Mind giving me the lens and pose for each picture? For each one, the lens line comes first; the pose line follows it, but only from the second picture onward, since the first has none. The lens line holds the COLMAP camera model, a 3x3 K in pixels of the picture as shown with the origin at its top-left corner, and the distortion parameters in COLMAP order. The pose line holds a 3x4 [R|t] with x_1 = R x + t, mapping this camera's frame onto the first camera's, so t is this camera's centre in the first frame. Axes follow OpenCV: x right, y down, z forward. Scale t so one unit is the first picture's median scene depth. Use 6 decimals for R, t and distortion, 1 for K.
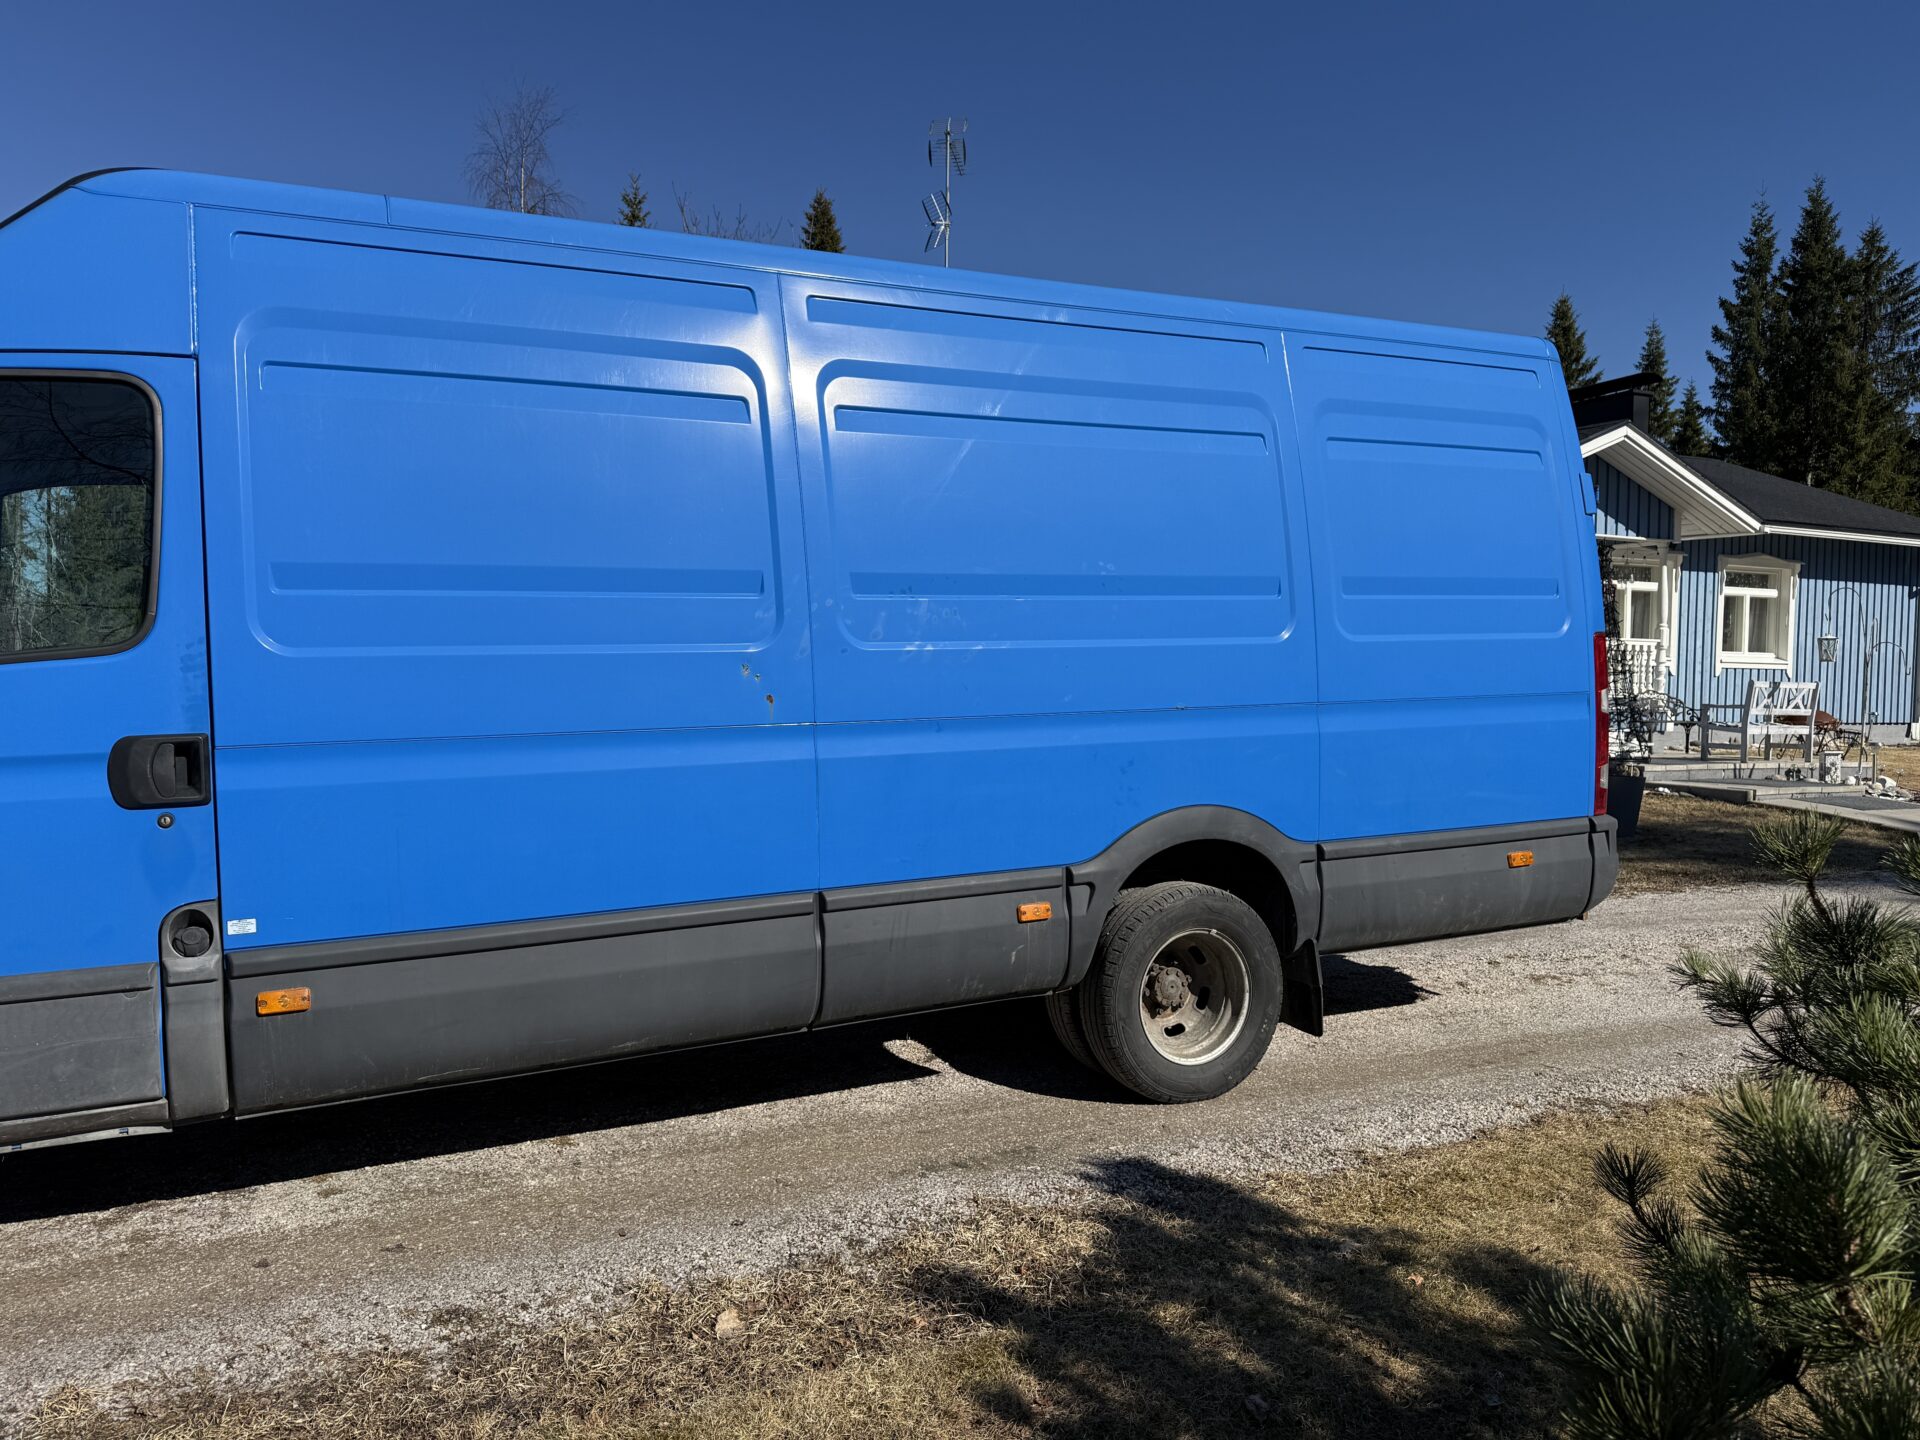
lens RADIAL K [[1359.1, 0, 967.5], [0, 1359.1, 731.6], [0, 0, 1]] dist [0.048350, -0.057621]
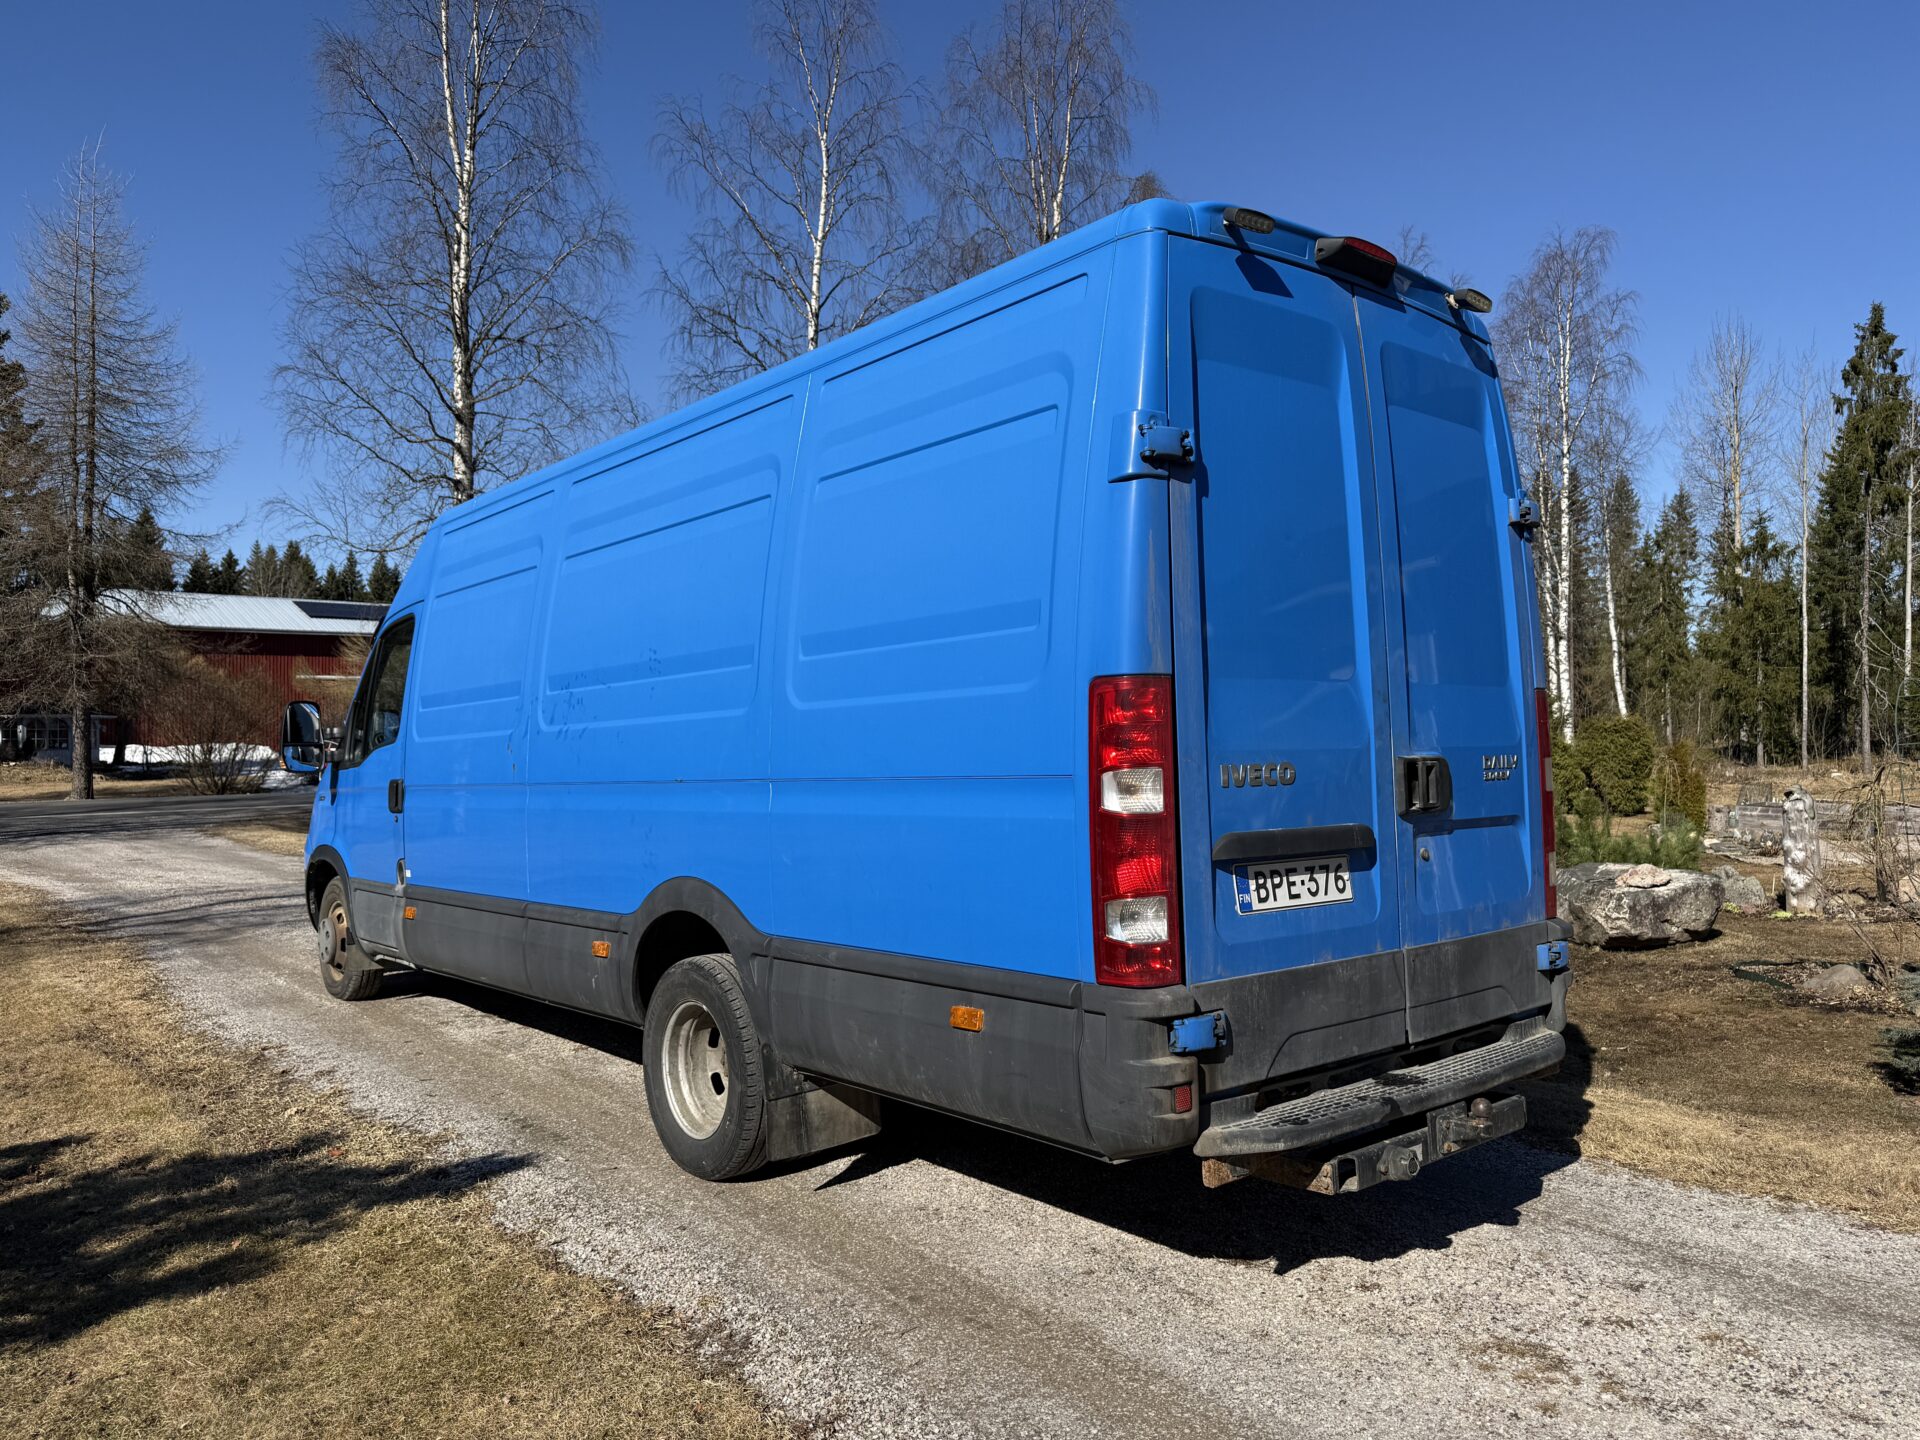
lens RADIAL K [[1359.1, 0, 962.2], [0, 1359.1, 715.7], [0, 0, 1]] dist [0.048350, -0.057621]
pose [[0.228294, -0.023253, -0.973315, 1.319830], [-0.028889, 0.999113, -0.030646, -0.044853], [0.973164, 0.035115, 0.227420, 1.045440]]
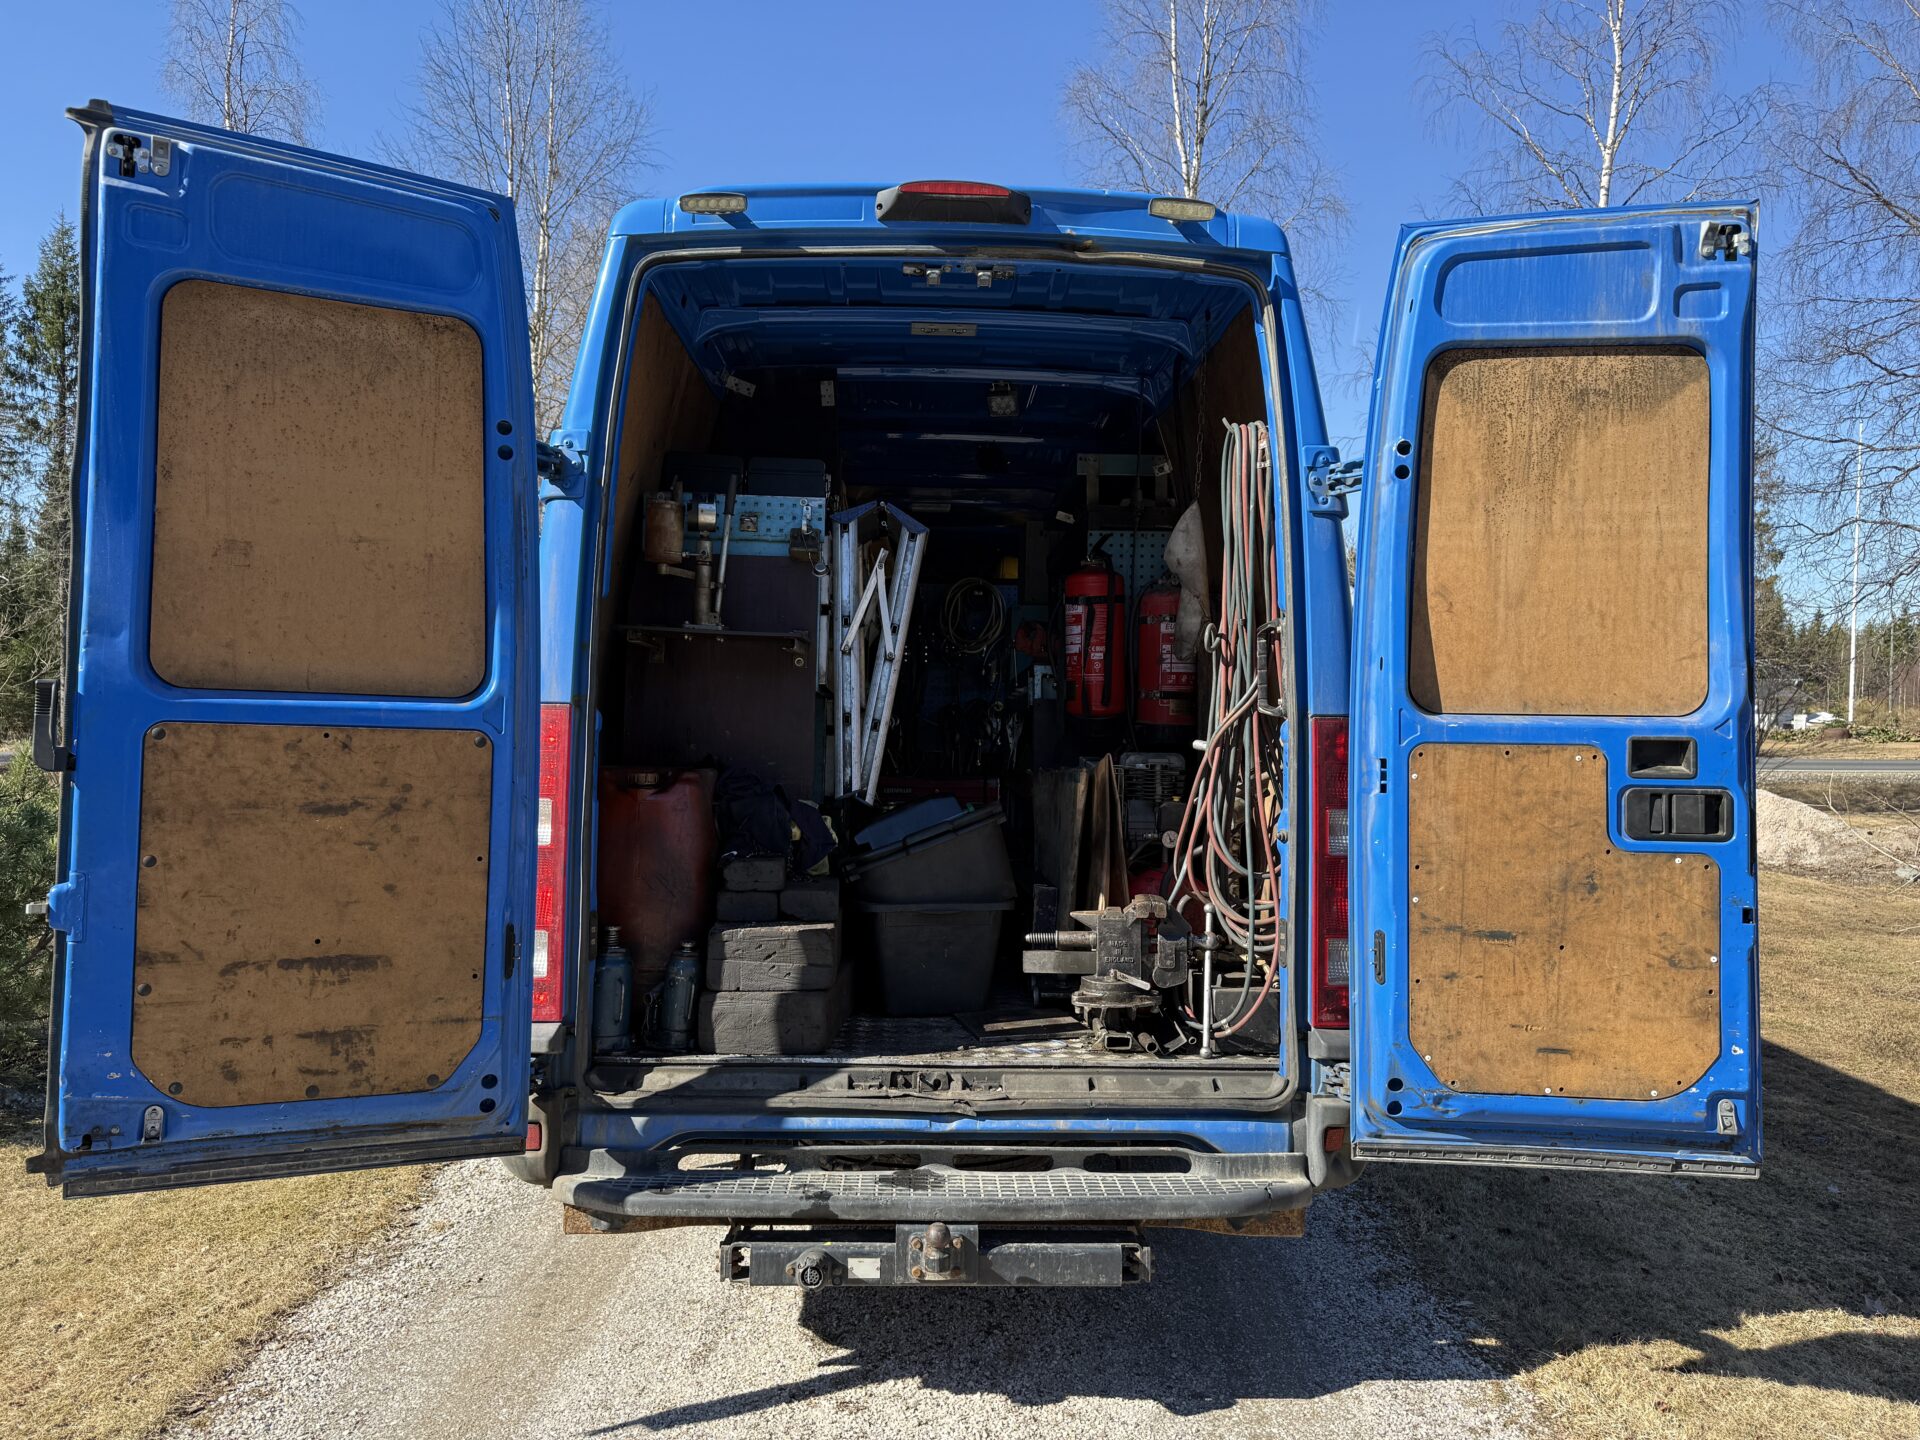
lens RADIAL K [[1359.1, 0, 975.6], [0, 1359.1, 704.6], [0, 0, 1]] dist [0.048350, -0.057621]
pose [[-0.415333, -0.006448, -0.909647, 1.188314], [-0.050308, 0.998607, 0.015891, -0.116817], [0.908277, 0.052363, -0.415079, 1.843562]]
